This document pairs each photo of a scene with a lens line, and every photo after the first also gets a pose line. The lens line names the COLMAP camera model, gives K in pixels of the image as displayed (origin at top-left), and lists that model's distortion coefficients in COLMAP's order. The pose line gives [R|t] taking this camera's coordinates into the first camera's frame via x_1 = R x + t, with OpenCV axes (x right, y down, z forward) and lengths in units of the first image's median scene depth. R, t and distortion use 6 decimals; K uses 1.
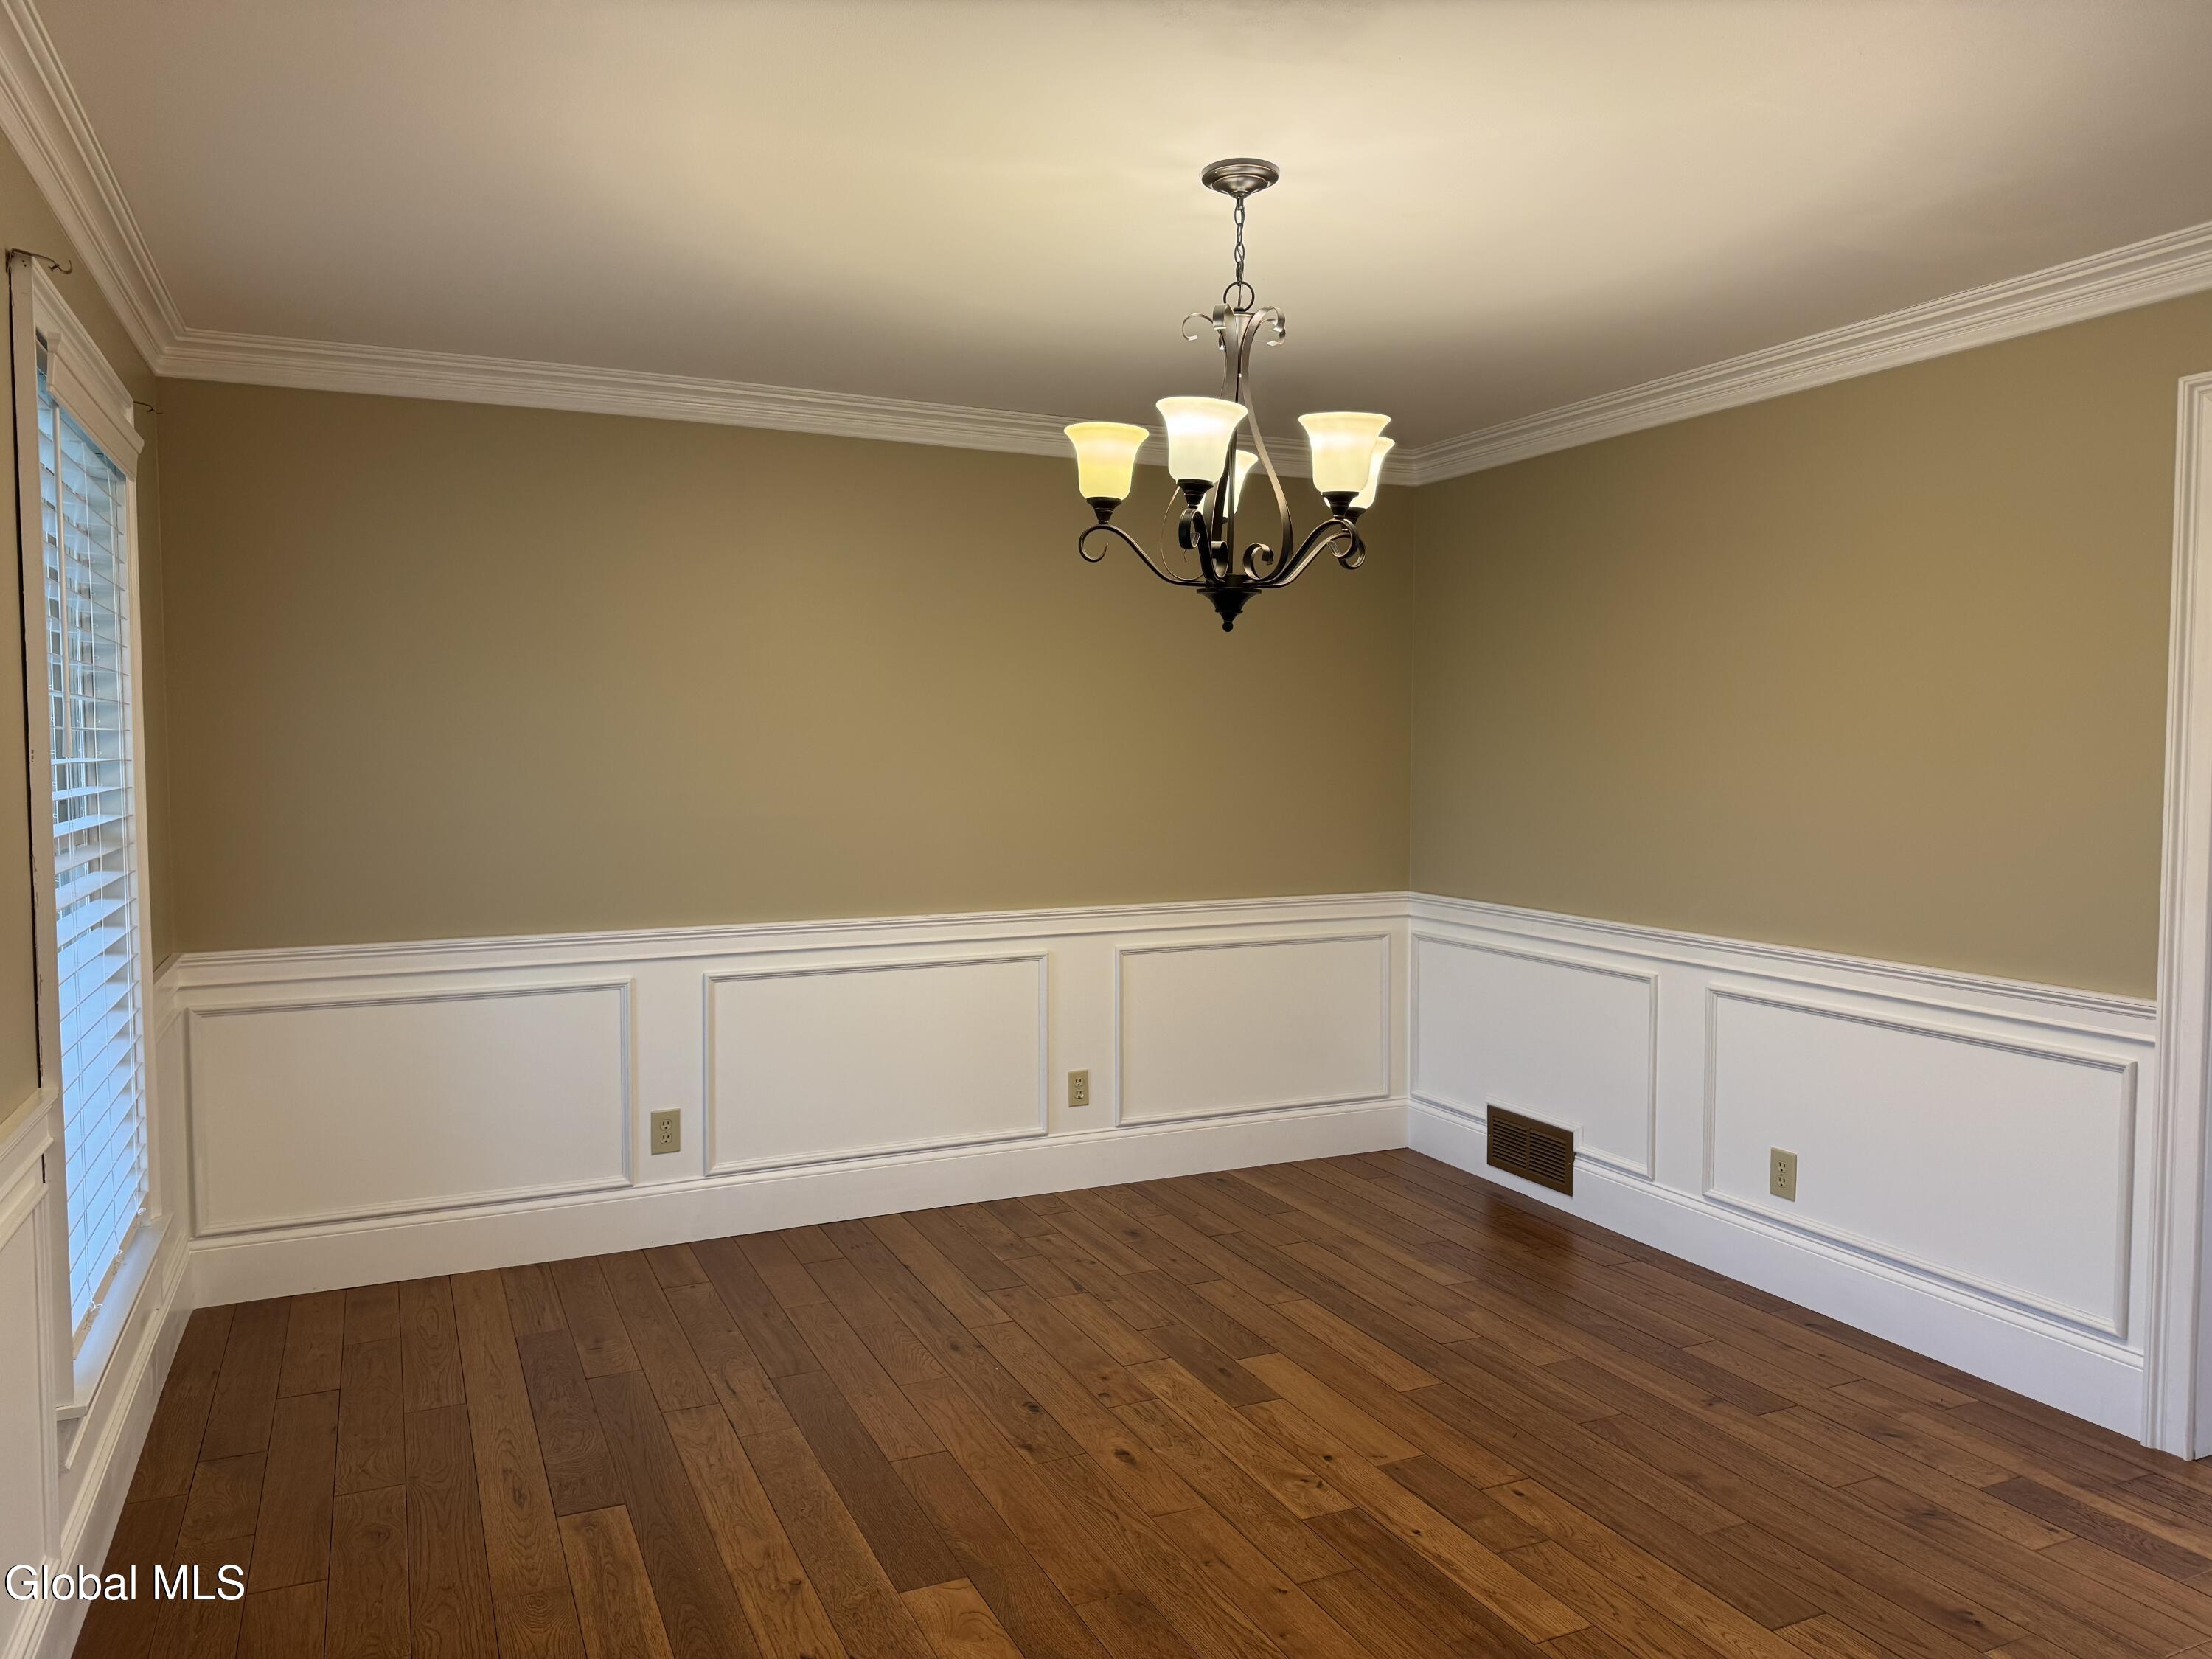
lens RADIAL K [[1544.8, 0, 1106.0], [0, 1544.8, 829.5], [0, 0, 1]] dist [0.071209, -0.143984]
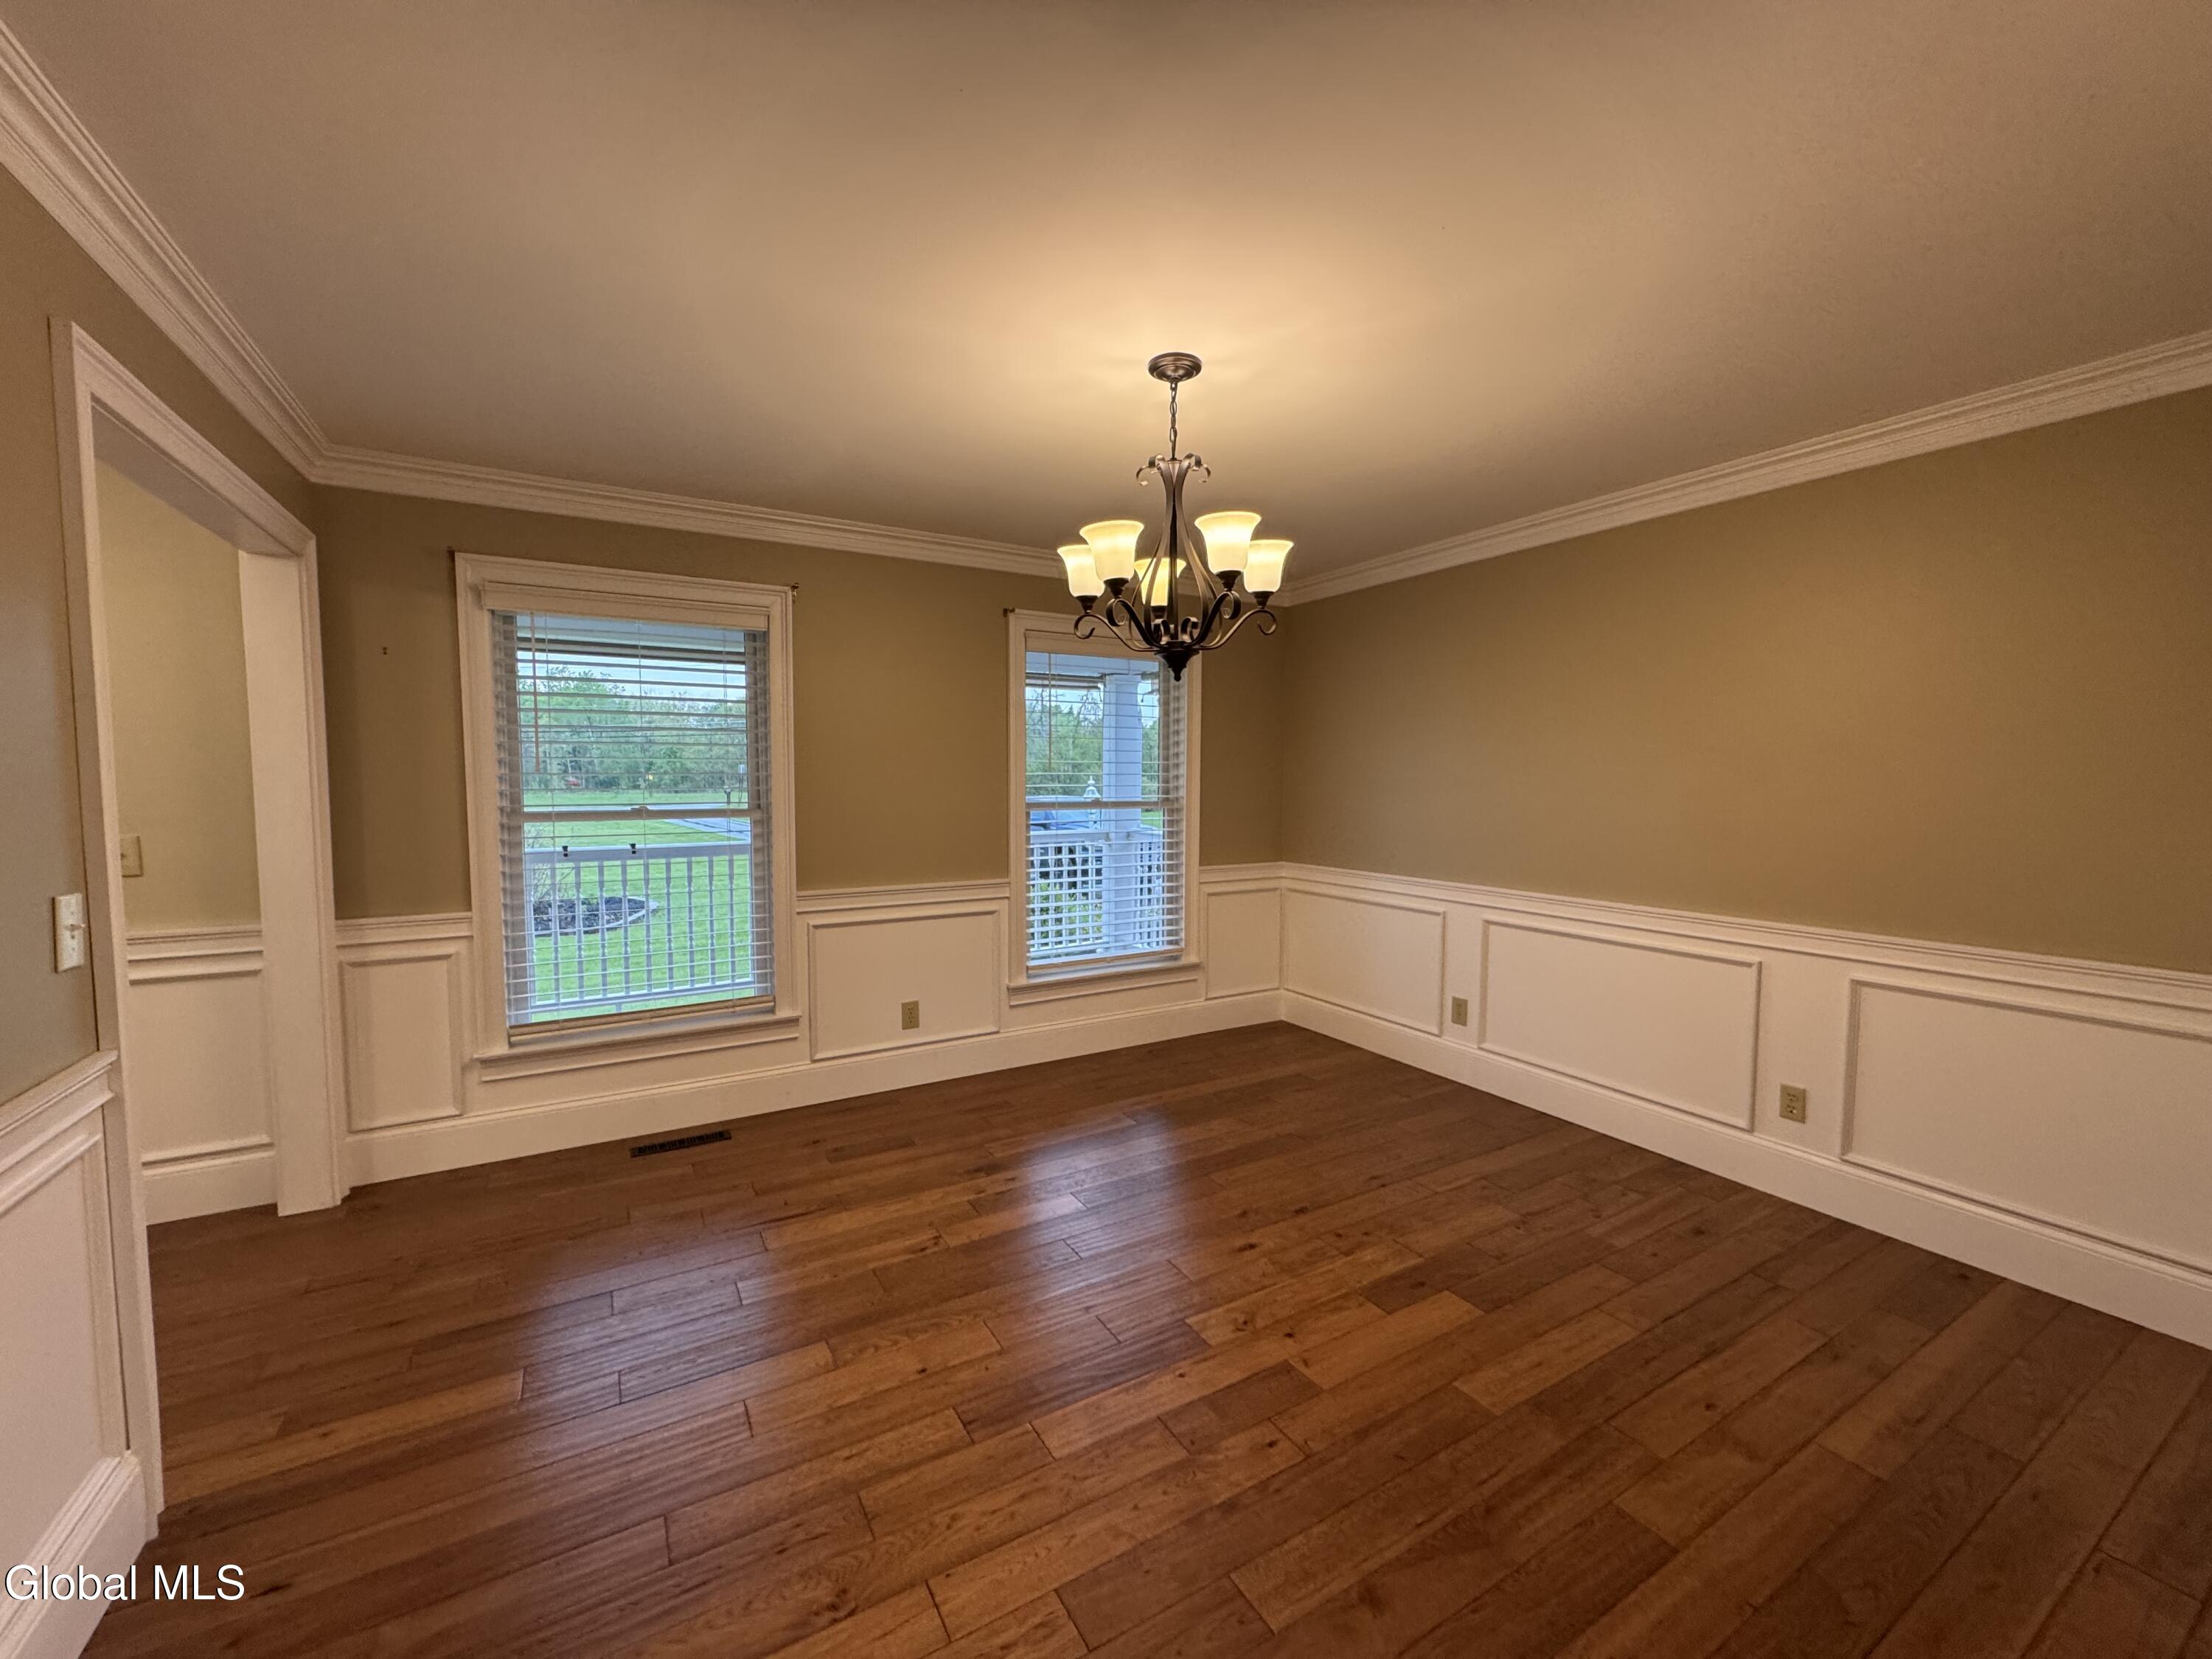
lens RADIAL K [[887.9, 0, 1106.0], [0, 887.9, 840.0], [0, 0, 1]] dist [-0.004495, -0.000263]
pose [[0.095370, 0.077412, -0.992427, 0.694005], [-0.060265, 0.995592, 0.071867, -0.027941], [0.993616, 0.052954, 0.099615, 0.661229]]
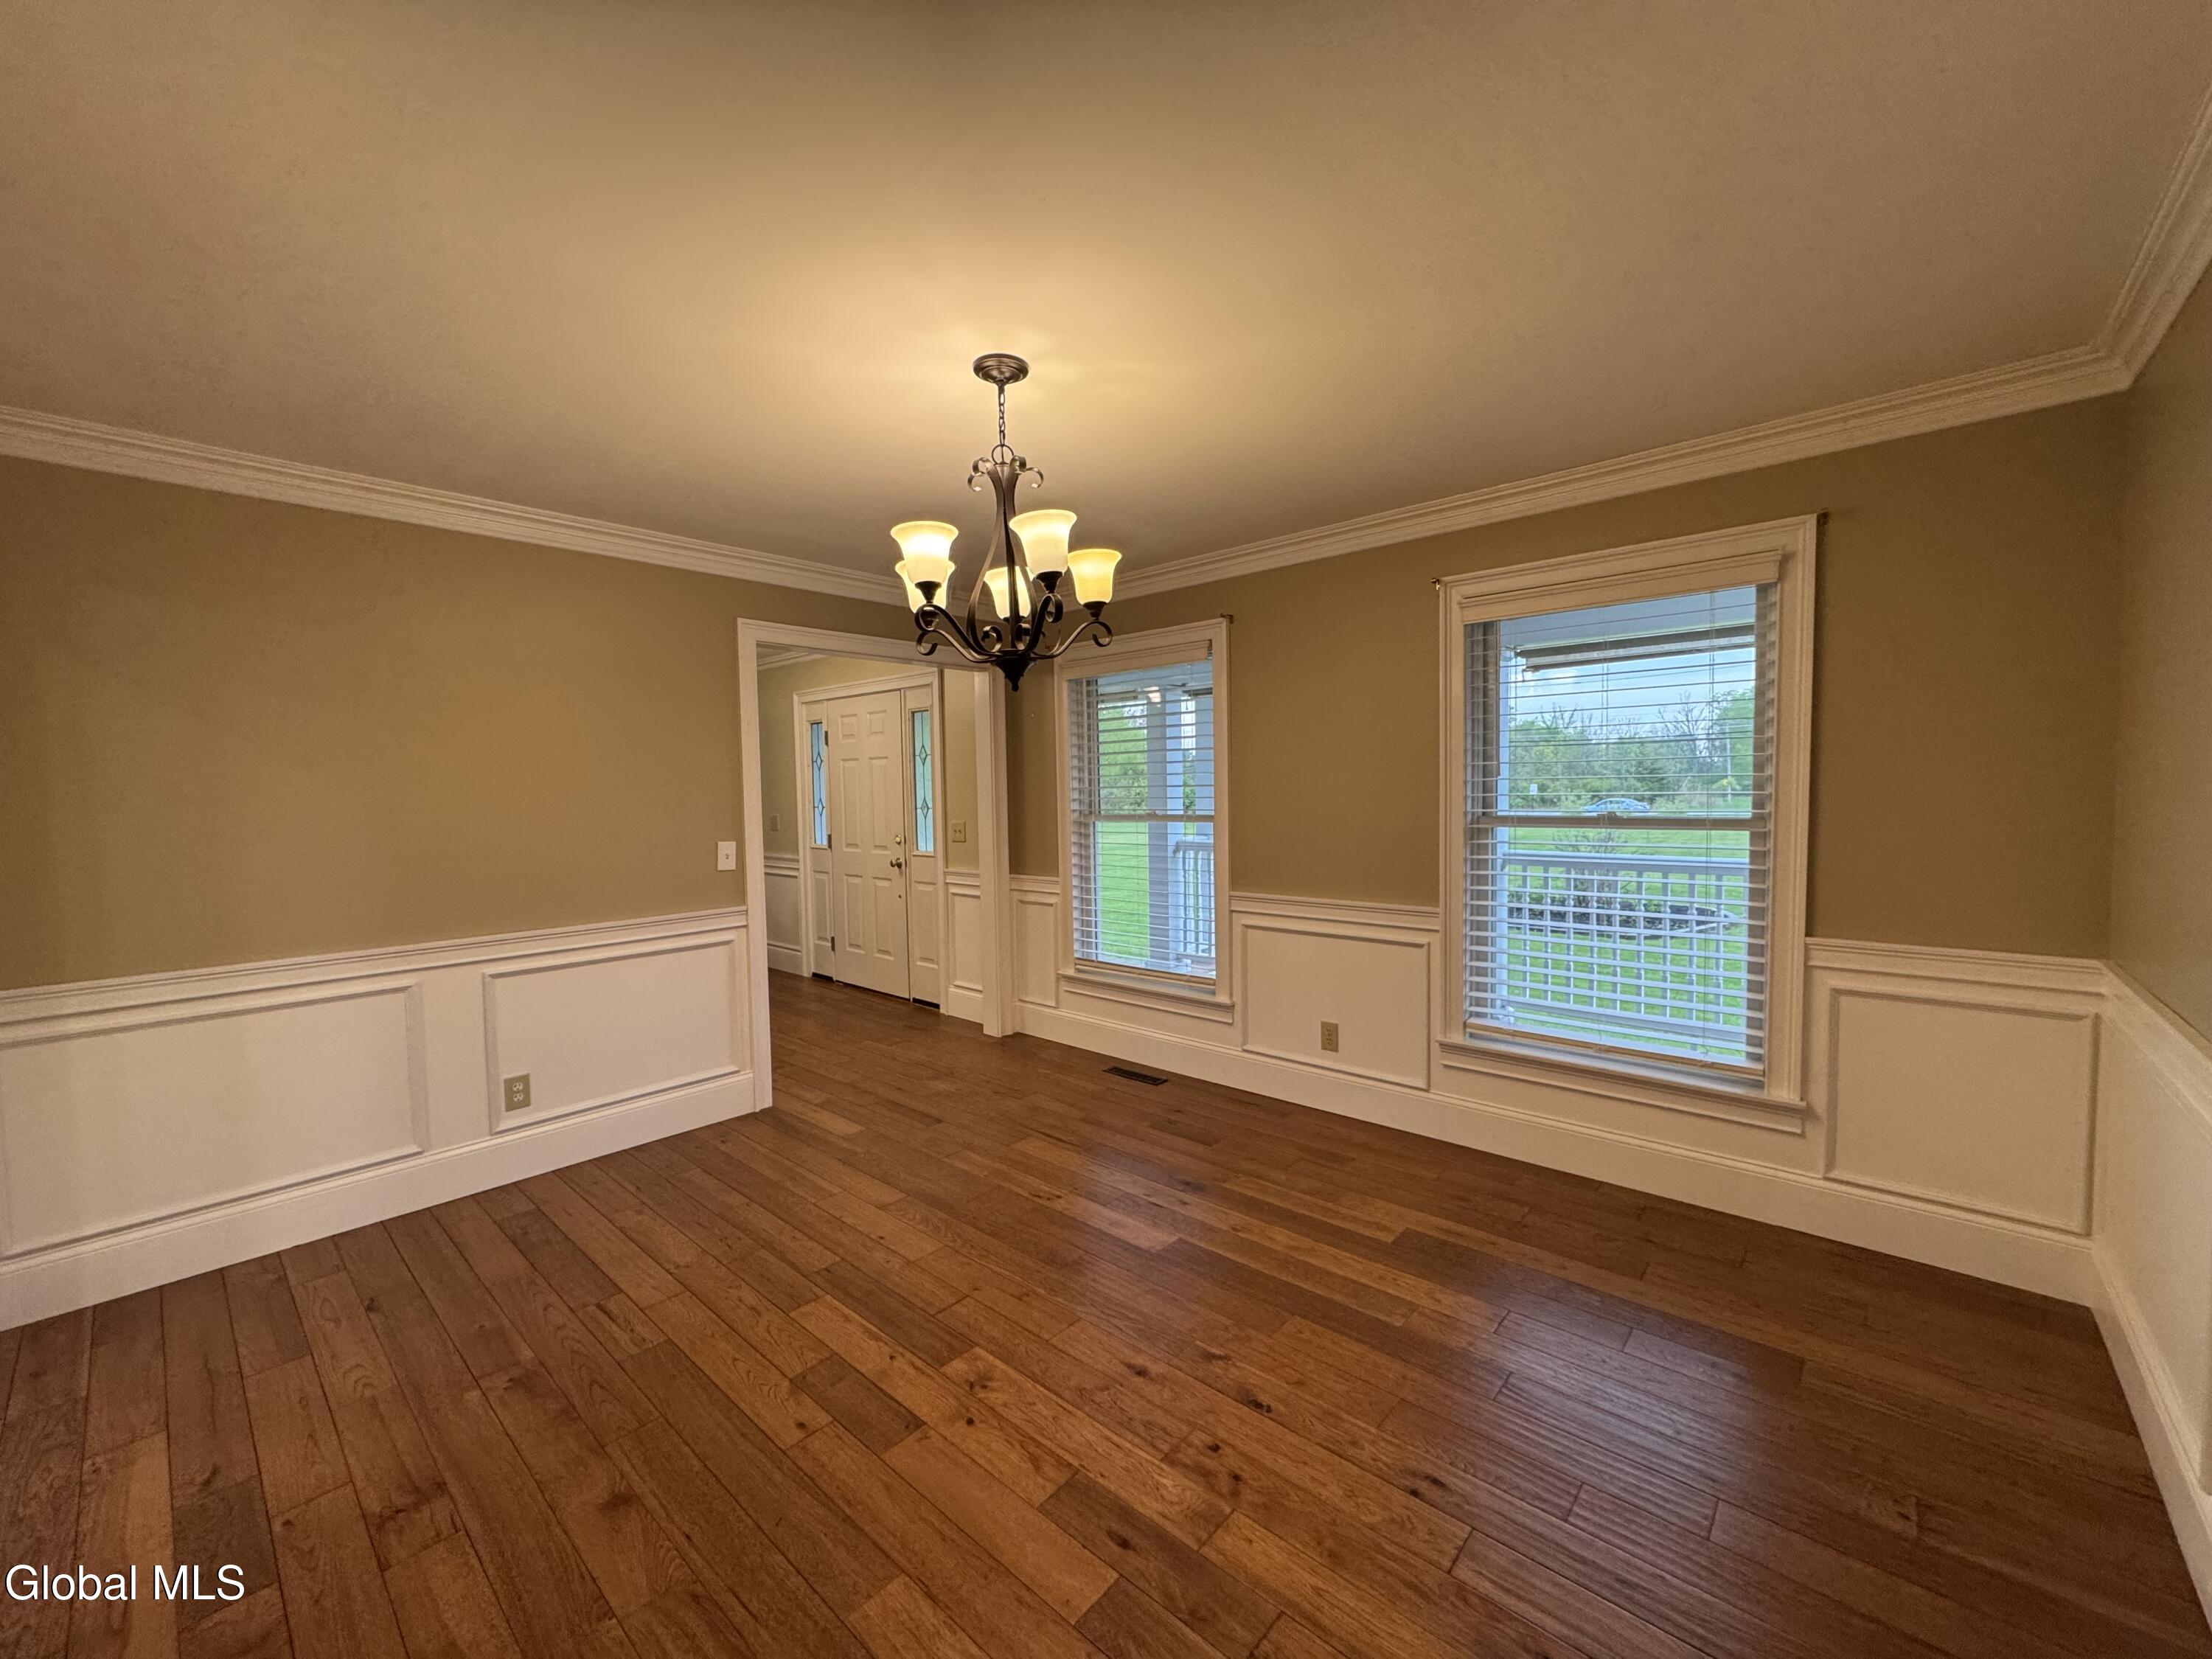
lens RADIAL K [[873.4, 0, 1095.4], [0, 873.4, 828.8], [0, 0, 1]] dist [-0.007537, -0.000130]
pose [[-0.922033, 0.035308, -0.385497, 0.245163], [-0.003667, 0.994990, 0.099903, -0.064658], [0.387093, 0.093527, -0.917285, 1.350419]]
